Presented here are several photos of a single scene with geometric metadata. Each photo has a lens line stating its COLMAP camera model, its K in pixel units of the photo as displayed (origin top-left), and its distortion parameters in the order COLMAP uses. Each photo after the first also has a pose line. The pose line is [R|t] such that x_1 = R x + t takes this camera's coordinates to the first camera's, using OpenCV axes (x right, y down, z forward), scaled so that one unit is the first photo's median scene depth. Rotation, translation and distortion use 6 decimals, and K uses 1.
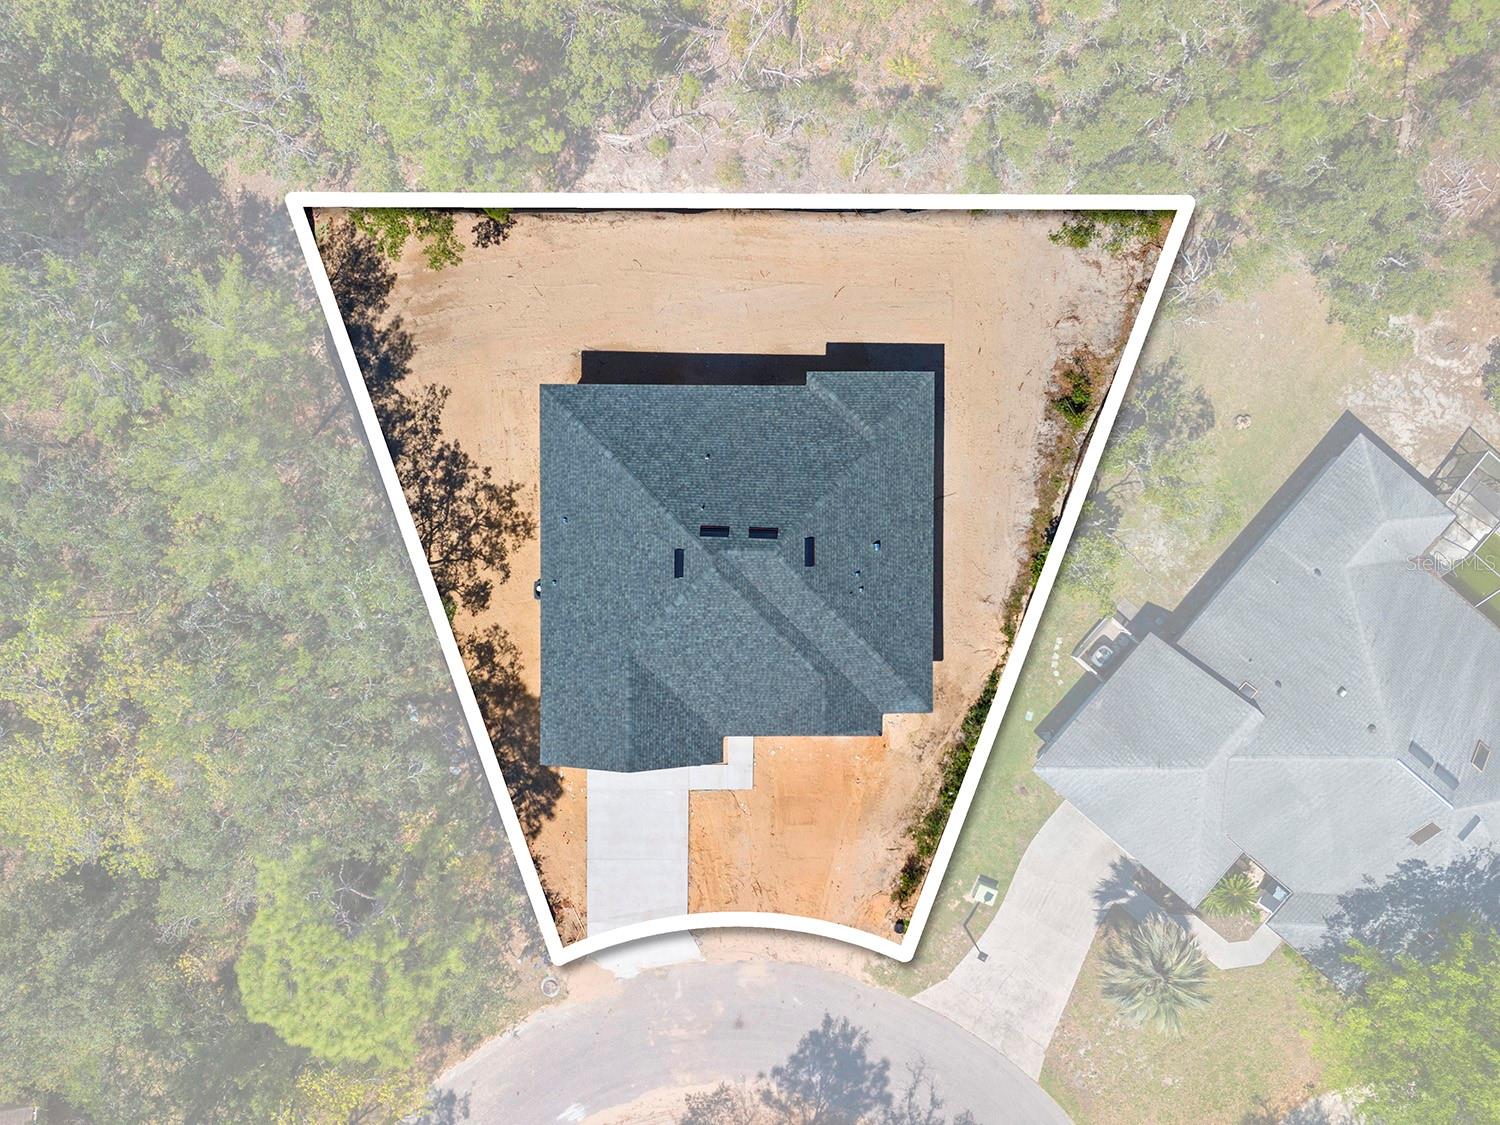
lens RADIAL K [[1125.4, 0, 754.1], [0, 1125.4, 570.4], [0, 0, 1]] dist [0.043362, -0.023971]
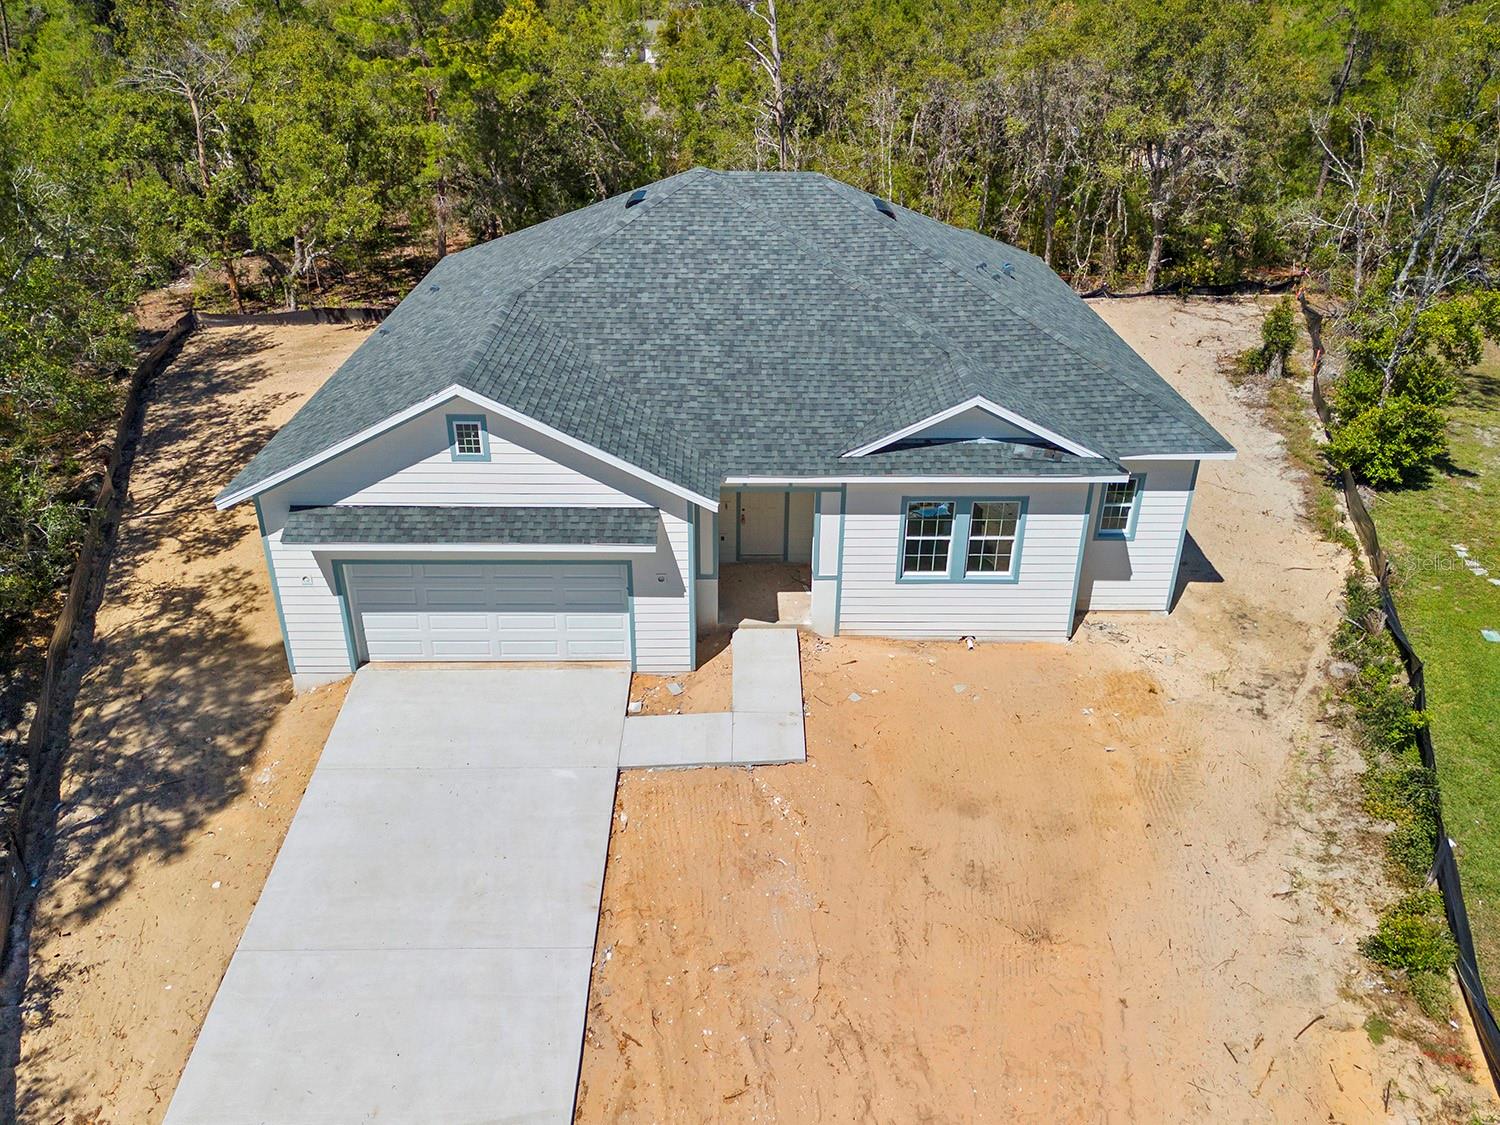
lens RADIAL K [[1125.4, 0, 752.9], [0, 1125.4, 573.7], [0, 0, 1]] dist [0.043362, -0.023971]
pose [[0.999663, -0.024219, 0.009329, -0.018845], [0.019610, 0.469387, -0.882775, 0.468270], [0.017001, 0.882660, 0.469704, 0.787157]]
